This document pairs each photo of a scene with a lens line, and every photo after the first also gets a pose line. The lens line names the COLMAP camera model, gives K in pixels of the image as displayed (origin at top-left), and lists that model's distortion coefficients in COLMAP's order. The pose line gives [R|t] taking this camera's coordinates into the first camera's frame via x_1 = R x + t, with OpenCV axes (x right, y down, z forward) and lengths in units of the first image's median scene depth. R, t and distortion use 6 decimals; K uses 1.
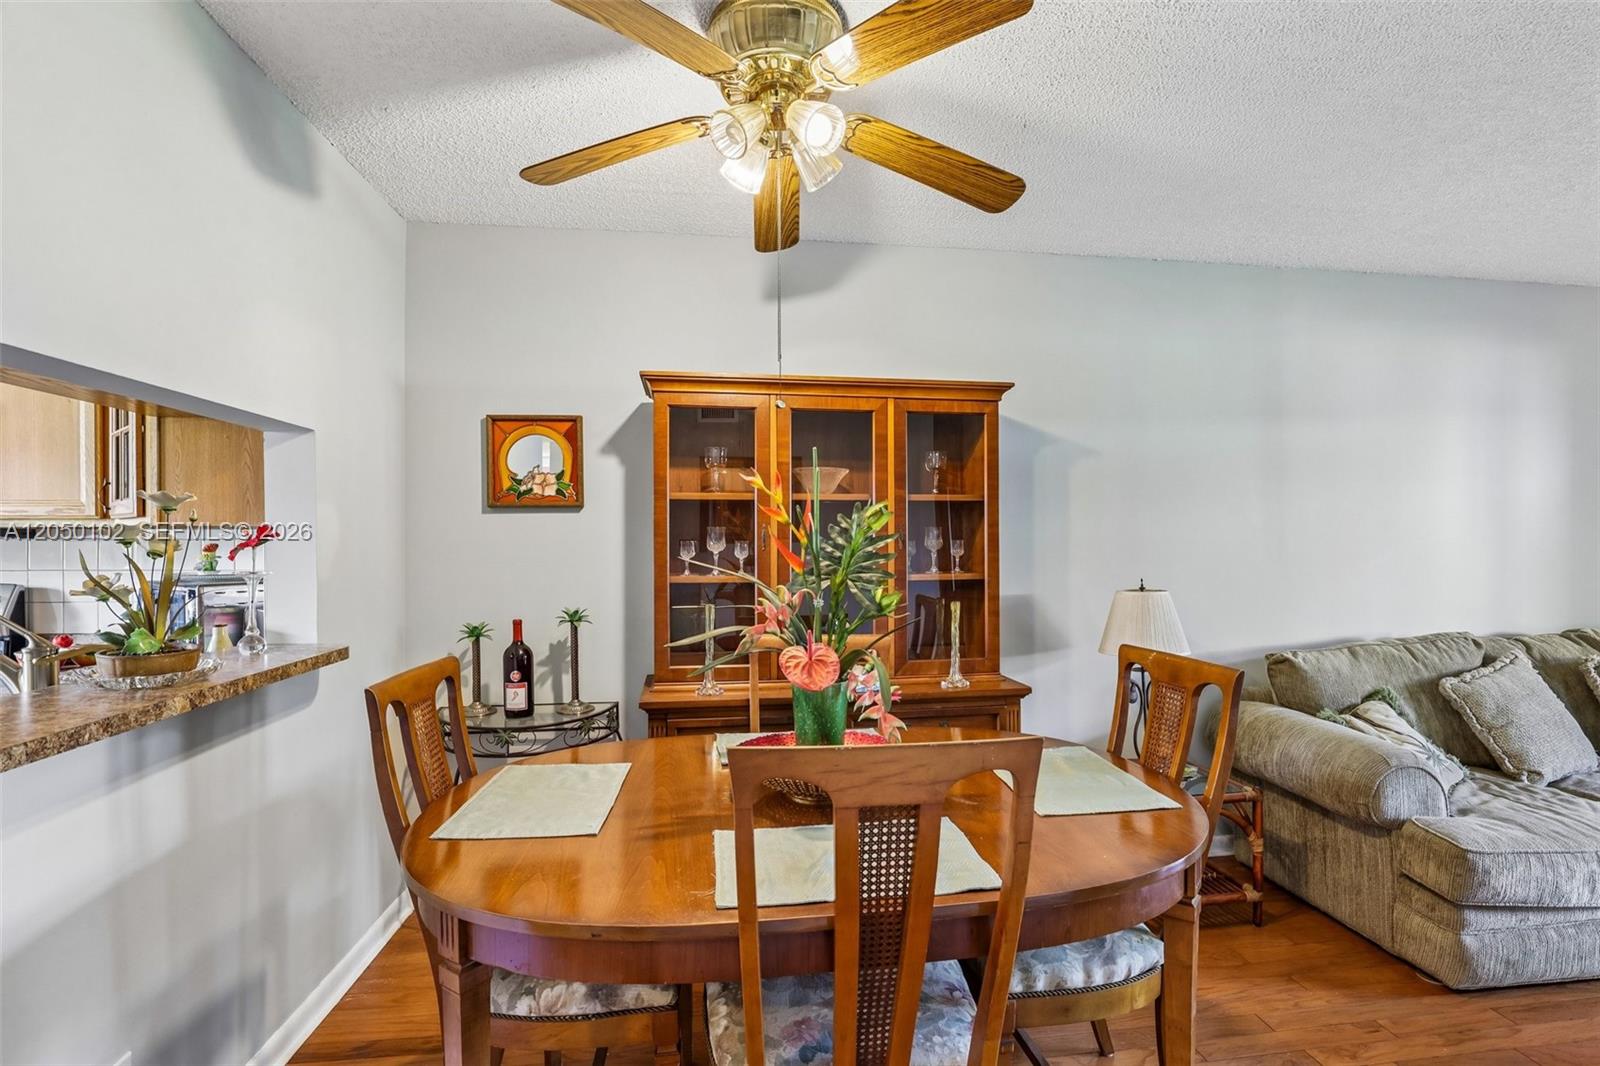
lens RADIAL K [[749.1, 0, 816.5], [0, 749.1, 544.6], [0, 0, 1]] dist [-0.024090, 0.007637]
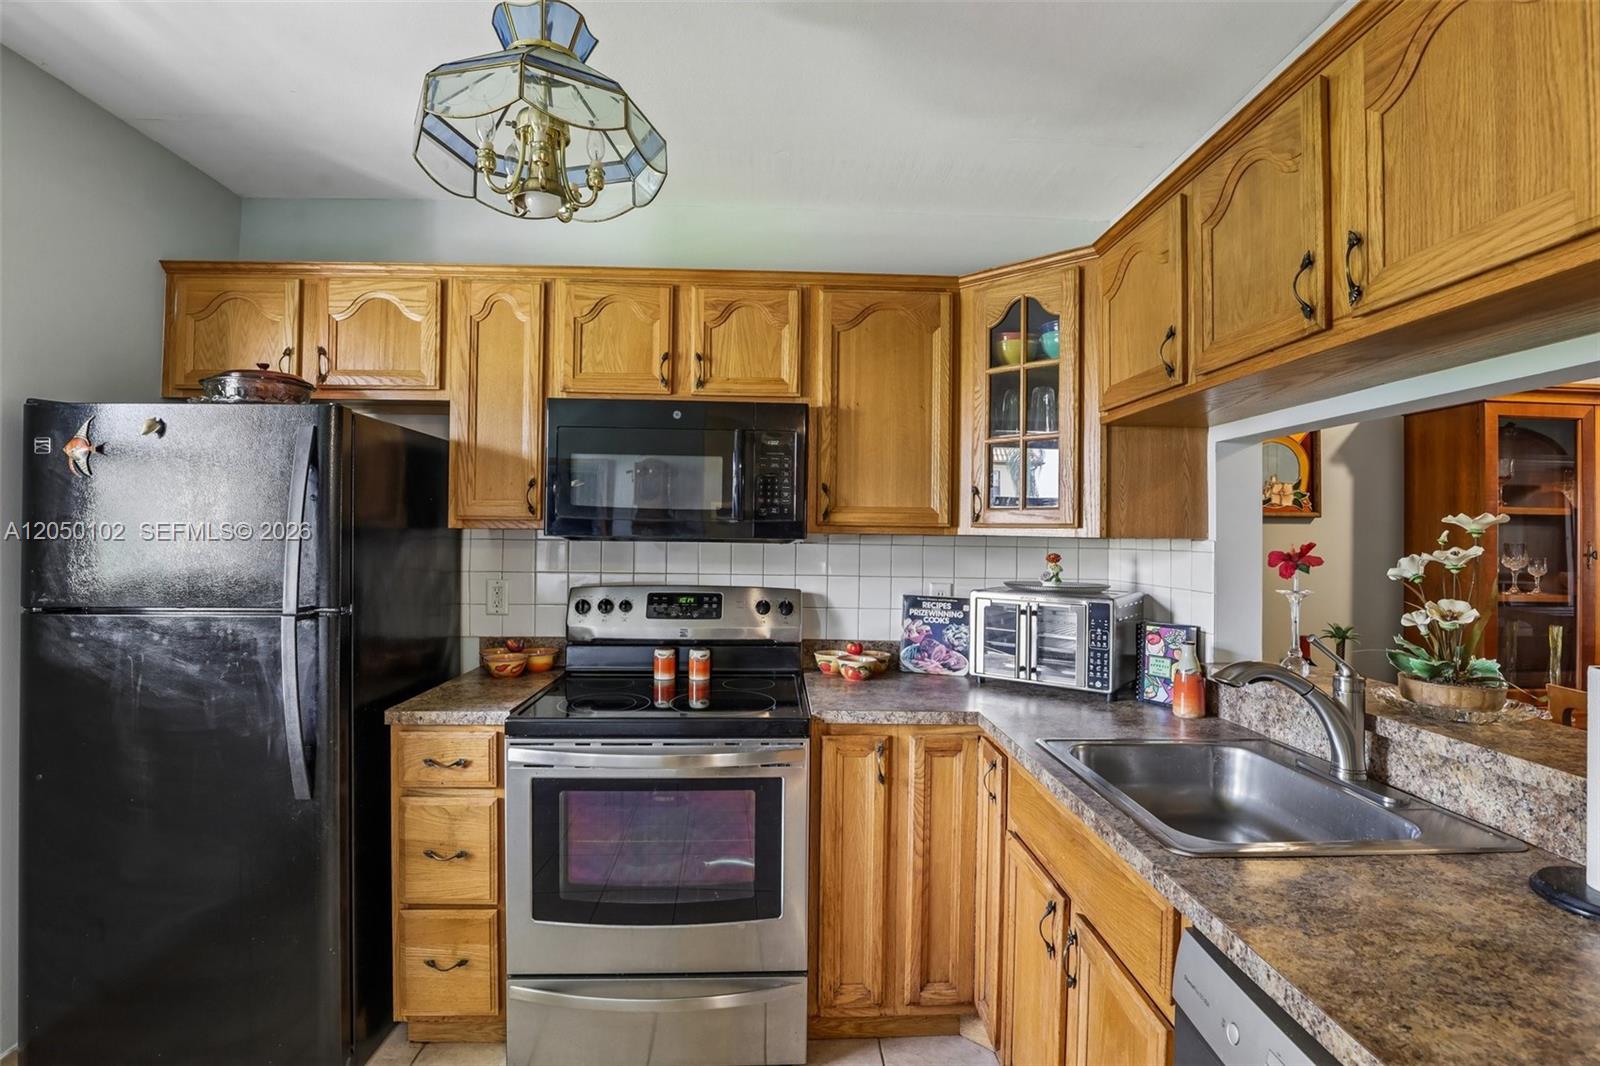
lens RADIAL K [[731.5, 0, 802.8], [0, 731.5, 533.0], [0, 0, 1]] dist [-0.036164, 0.006146]
pose [[0.995828, 0.014973, -0.090009, -0.946070], [-0.015738, 0.999846, -0.007802, -0.014210], [0.089879, 0.009186, 0.995910, 0.014836]]
